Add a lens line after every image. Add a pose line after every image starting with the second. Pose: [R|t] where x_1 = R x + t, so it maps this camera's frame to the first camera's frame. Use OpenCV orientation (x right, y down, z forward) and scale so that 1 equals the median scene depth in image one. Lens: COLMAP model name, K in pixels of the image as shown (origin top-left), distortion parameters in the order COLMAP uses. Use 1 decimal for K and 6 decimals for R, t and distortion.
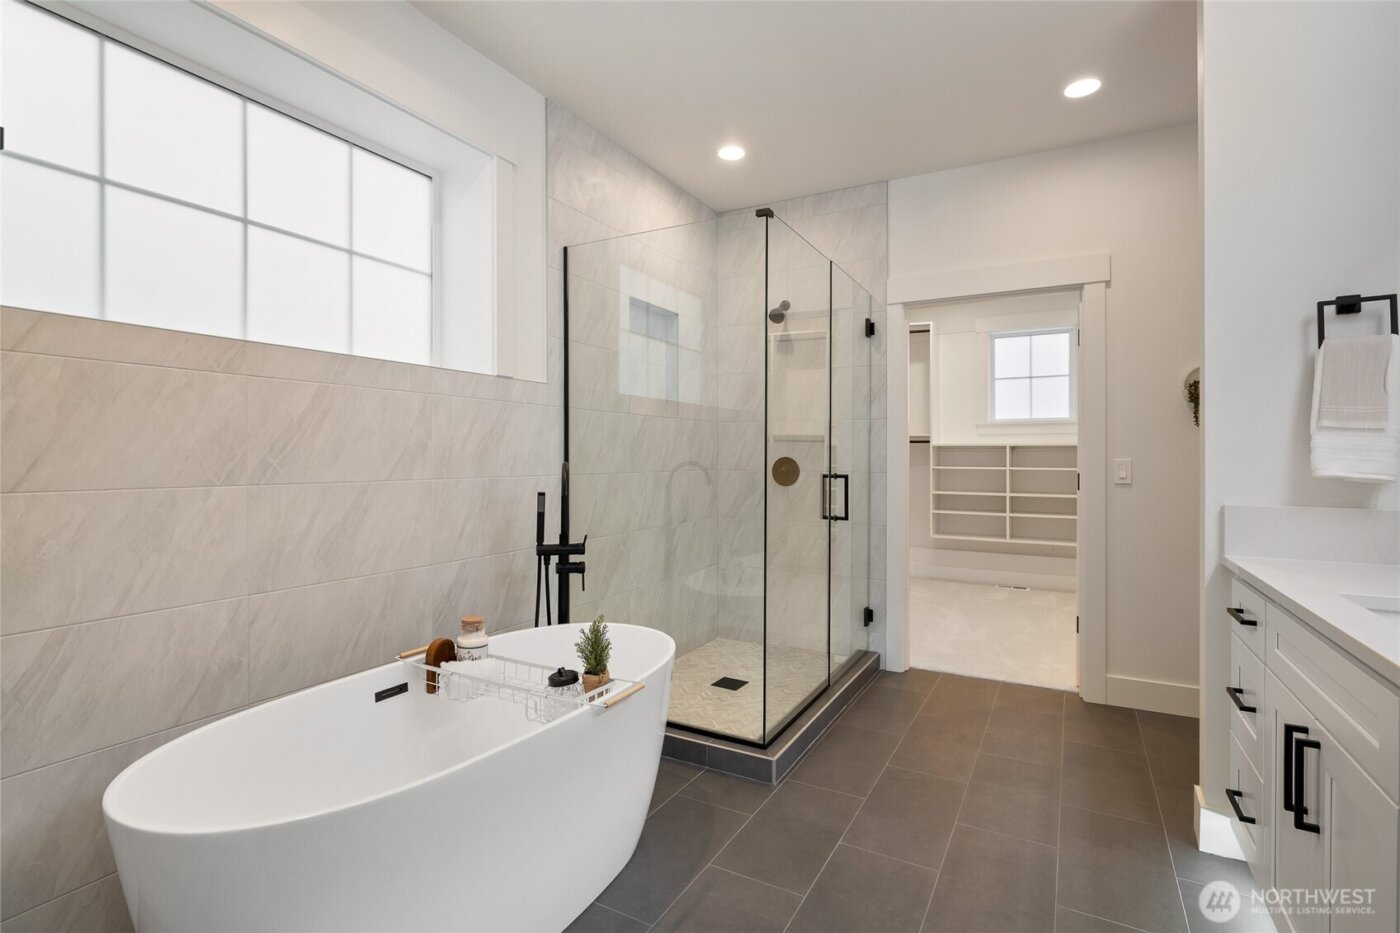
lens RADIAL K [[664.3, 0, 691.1], [0, 664.3, 460.9], [0, 0, 1]] dist [-0.001423, 0.000313]
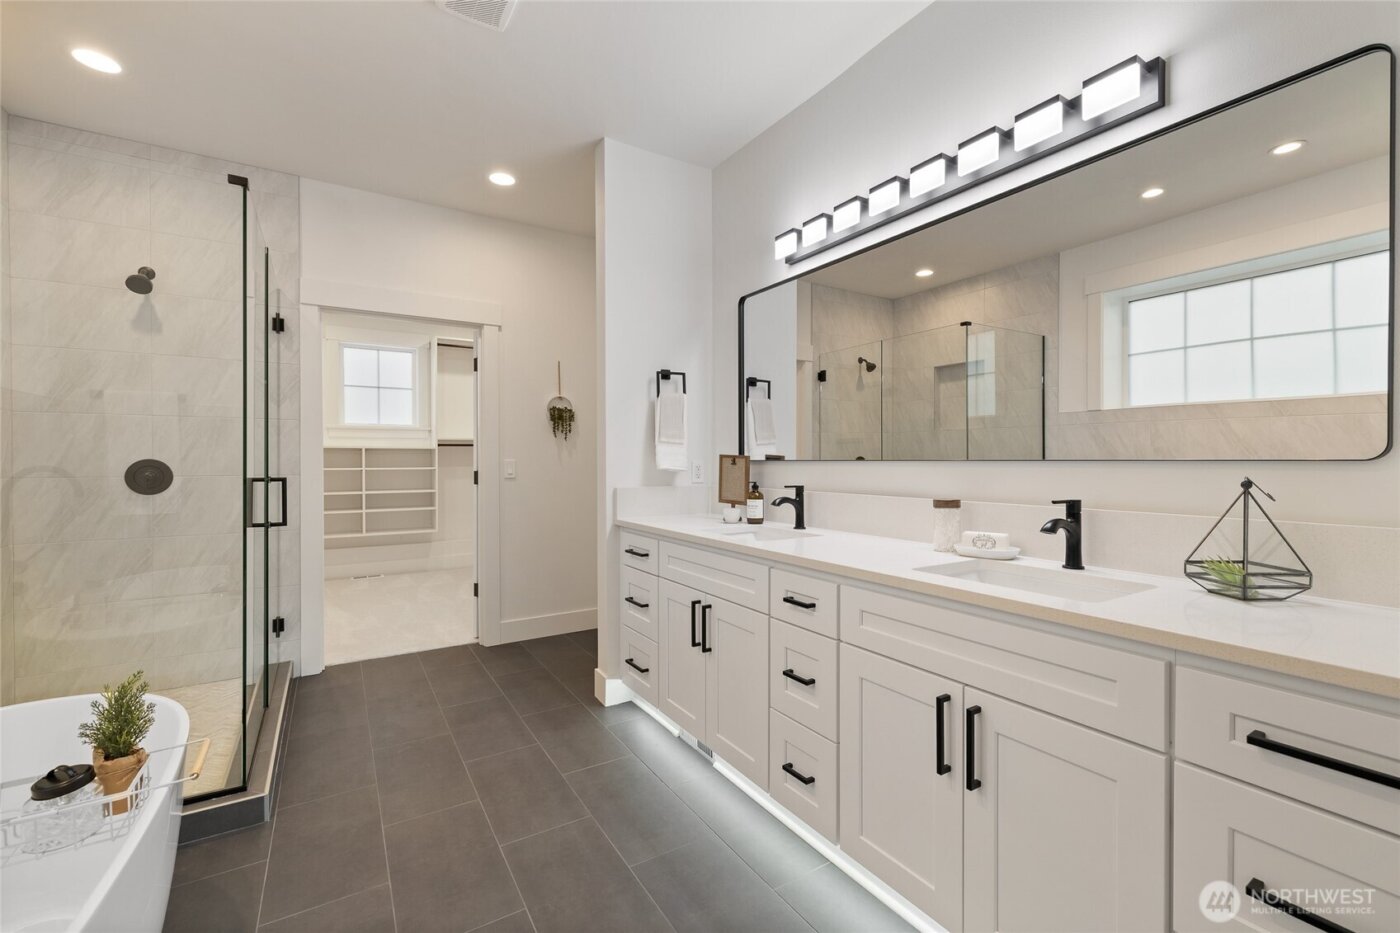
lens RADIAL K [[606.5, 0, 694.3], [0, 606.5, 464.0], [0, 0, 1]] dist [0.003255, 0.000094]
pose [[0.483819, -0.011069, 0.875098, -0.234893], [0.007909, 0.999934, 0.008275, -0.001226], [-0.875132, 0.002917, 0.483875, 0.066699]]
